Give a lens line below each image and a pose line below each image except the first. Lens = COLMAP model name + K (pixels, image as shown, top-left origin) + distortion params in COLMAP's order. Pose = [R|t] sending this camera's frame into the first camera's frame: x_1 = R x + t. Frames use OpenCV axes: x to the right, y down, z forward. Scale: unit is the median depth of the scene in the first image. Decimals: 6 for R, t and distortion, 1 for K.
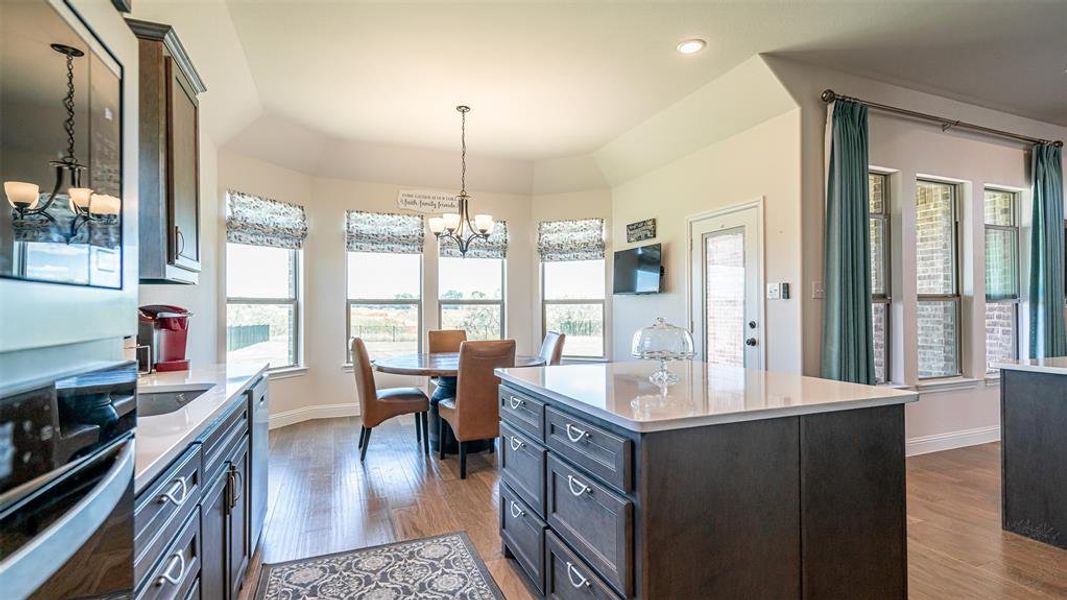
lens RADIAL K [[496.8, 0, 527.4], [0, 496.8, 284.3], [0, 0, 1]] dist [-0.001240, 0.003321]
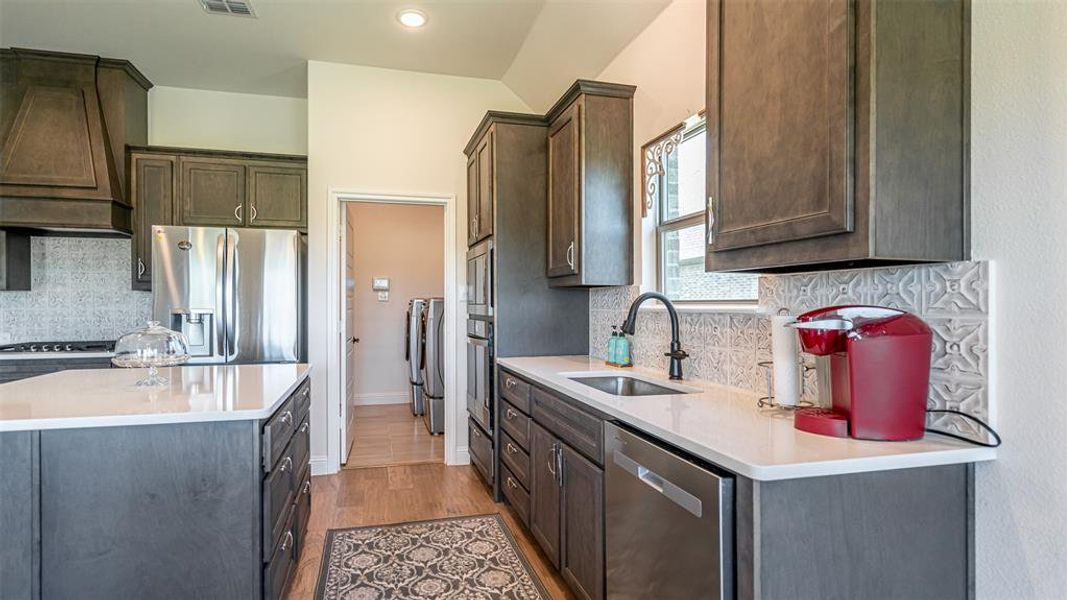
lens RADIAL K [[517.0, 0, 493.6], [0, 517.0, 301.7], [0, 0, 1]] dist [-0.004705, 0.004911]
pose [[-0.989933, 0.004493, 0.141469, -0.195914], [-0.002754, 0.998695, -0.050989, 0.028152], [-0.141513, -0.050865, -0.988629, 0.680240]]
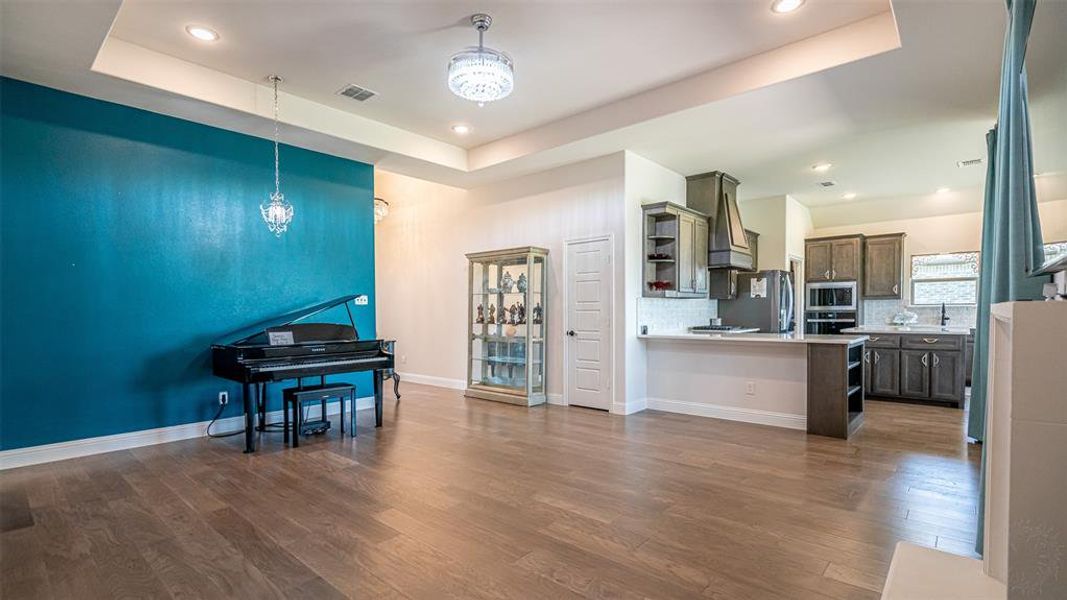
lens RADIAL K [[496.8, 0, 527.4], [0, 496.8, 324.2], [0, 0, 1]] dist [-0.001240, 0.003321]
pose [[-0.889021, 0.020842, -0.457391, 1.385725], [0.030433, 0.999444, -0.013608, 0.046444], [0.456853, -0.026018, -0.889161, 0.967491]]
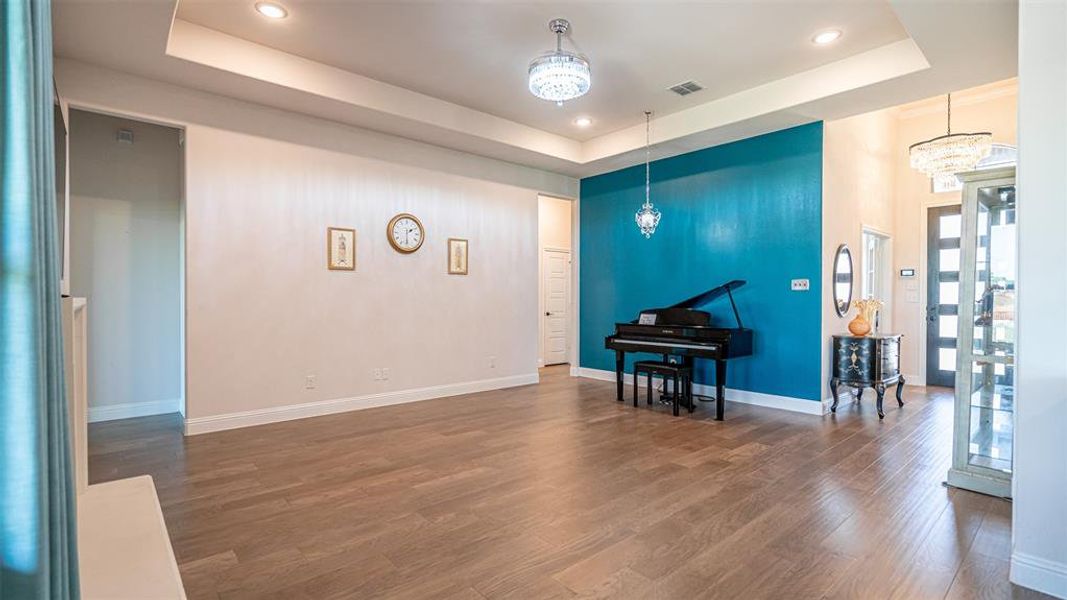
lens RADIAL K [[496.8, 0, 533.5], [0, 496.8, 298.9], [0, 0, 1]] dist [-0.001240, 0.003321]
pose [[-0.345154, -0.001883, 0.938544, 0.543553], [-0.043317, 0.998964, -0.013926, 0.030310], [-0.937546, -0.045462, -0.344878, 0.644767]]
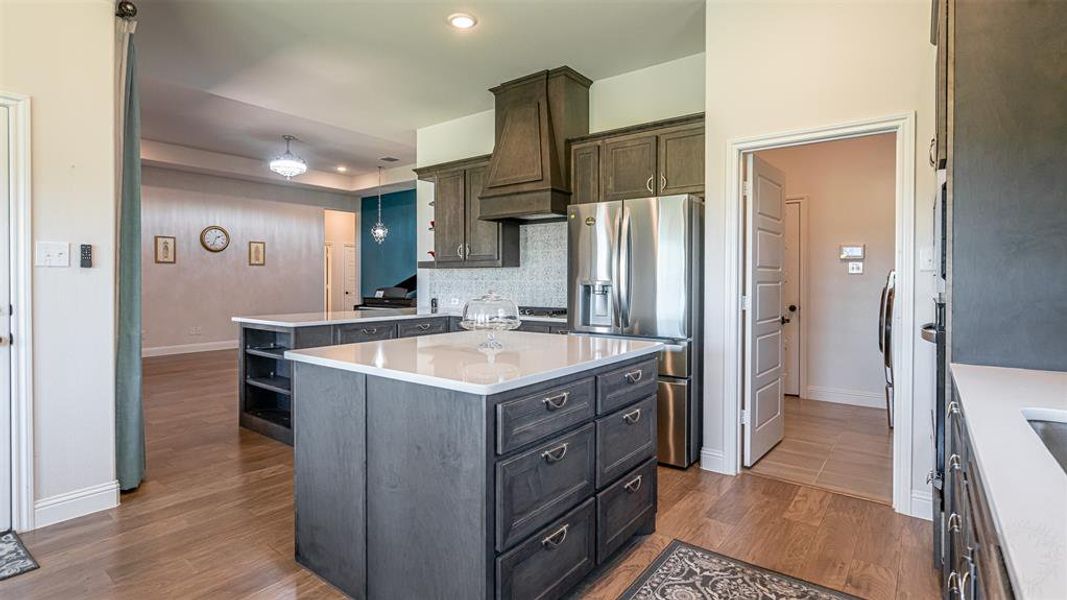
lens RADIAL K [[517.0, 0, 534.6], [0, 517.0, 281.7], [0, 0, 1]] dist [-0.004705, 0.004911]
pose [[-0.521189, -0.000645, 0.853441, -0.266196], [-0.039569, 0.998943, -0.023410, 0.025940], [-0.852524, -0.045971, -0.520663, 0.533017]]
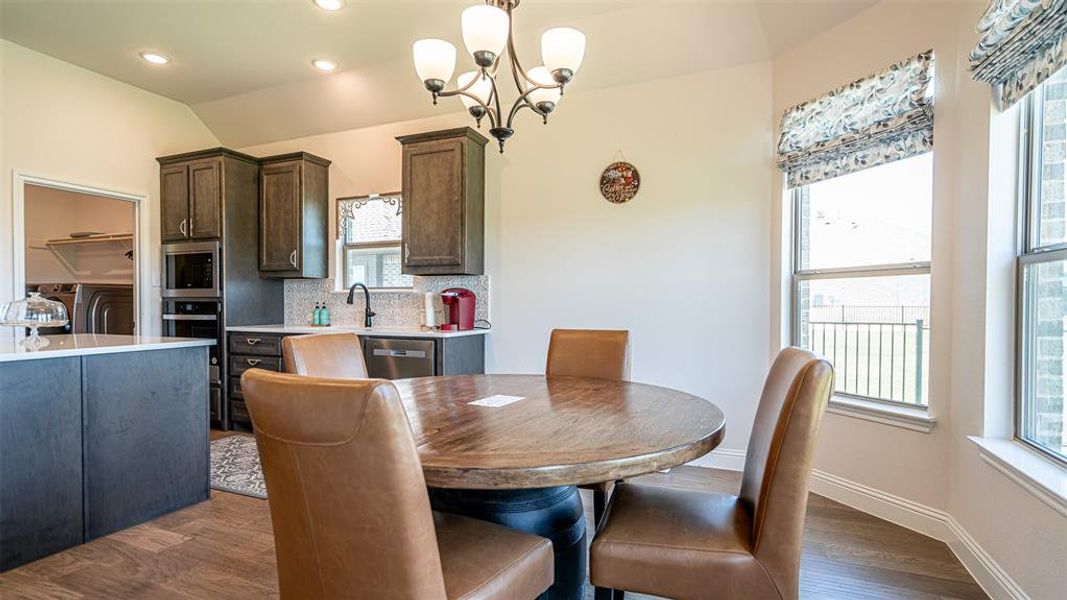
lens RADIAL K [[517.0, 0, 522.0], [0, 517.0, 315.7], [0, 0, 1]] dist [-0.004705, 0.004911]
pose [[-0.707083, 0.019969, -0.706848, 0.112273], [0.032304, 0.999470, -0.004078, 0.060953], [0.706392, -0.025718, -0.707354, 0.987030]]
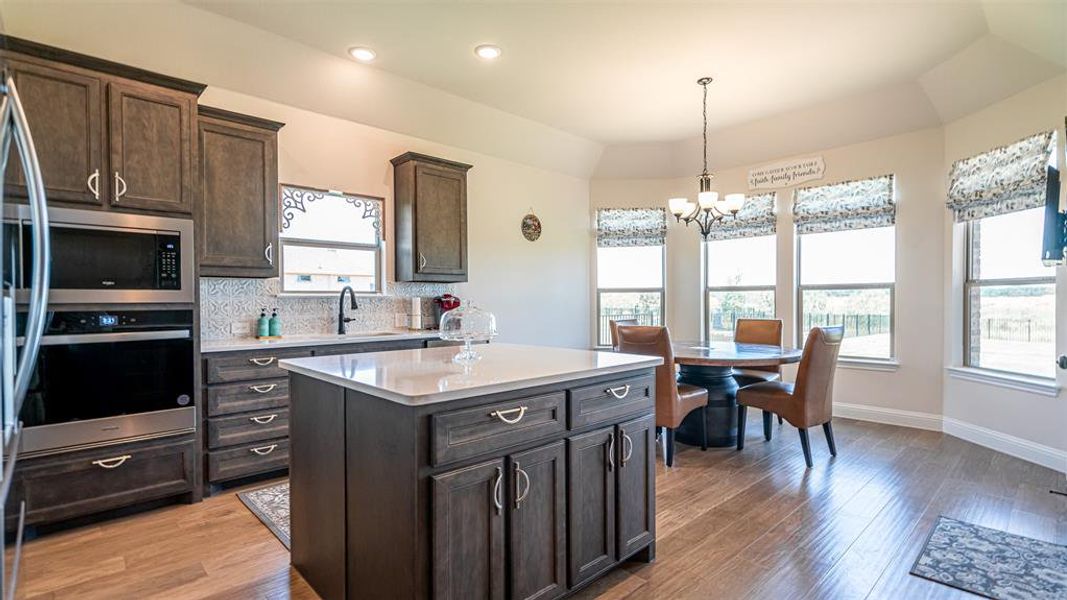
lens RADIAL K [[496.8, 0, 536.1], [0, 496.8, 303.7], [0, 0, 1]] dist [-0.001240, 0.003321]
pose [[0.380591, 0.006599, -0.924720, 0.471253], [0.048674, 0.998445, 0.027158, 0.018942], [0.923462, -0.055346, 0.379678, 0.254730]]
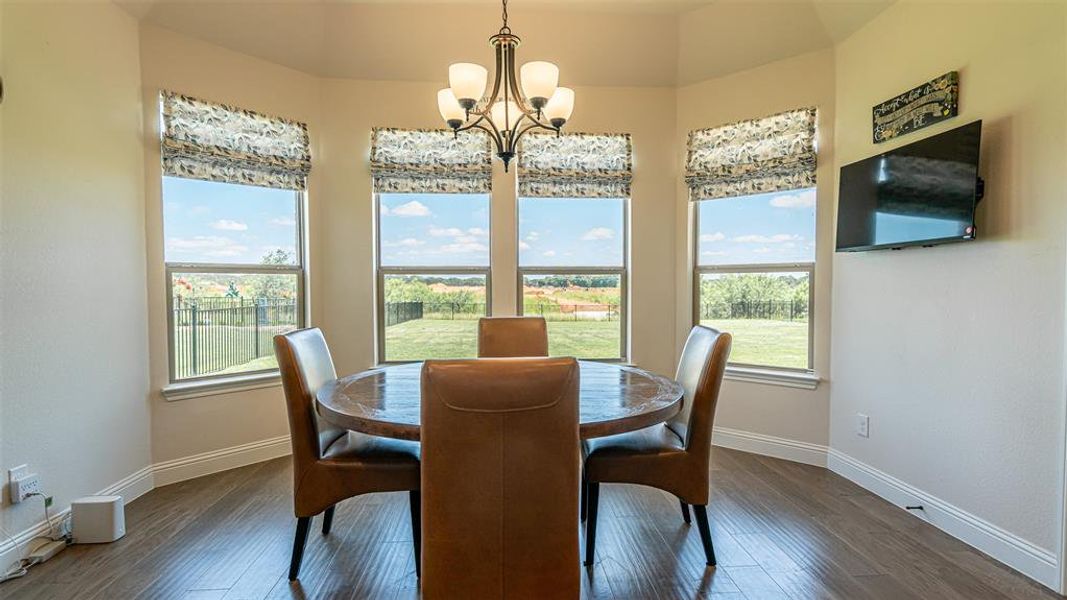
lens RADIAL K [[517.0, 0, 532.5], [0, 517.0, 305.3], [0, 0, 1]] dist [-0.004705, 0.004911]
pose [[0.954705, 0.010450, -0.297370, 0.033751], [0.014950, 0.996436, 0.083012, 0.026581], [0.297178, -0.083697, 0.951147, 0.396896]]
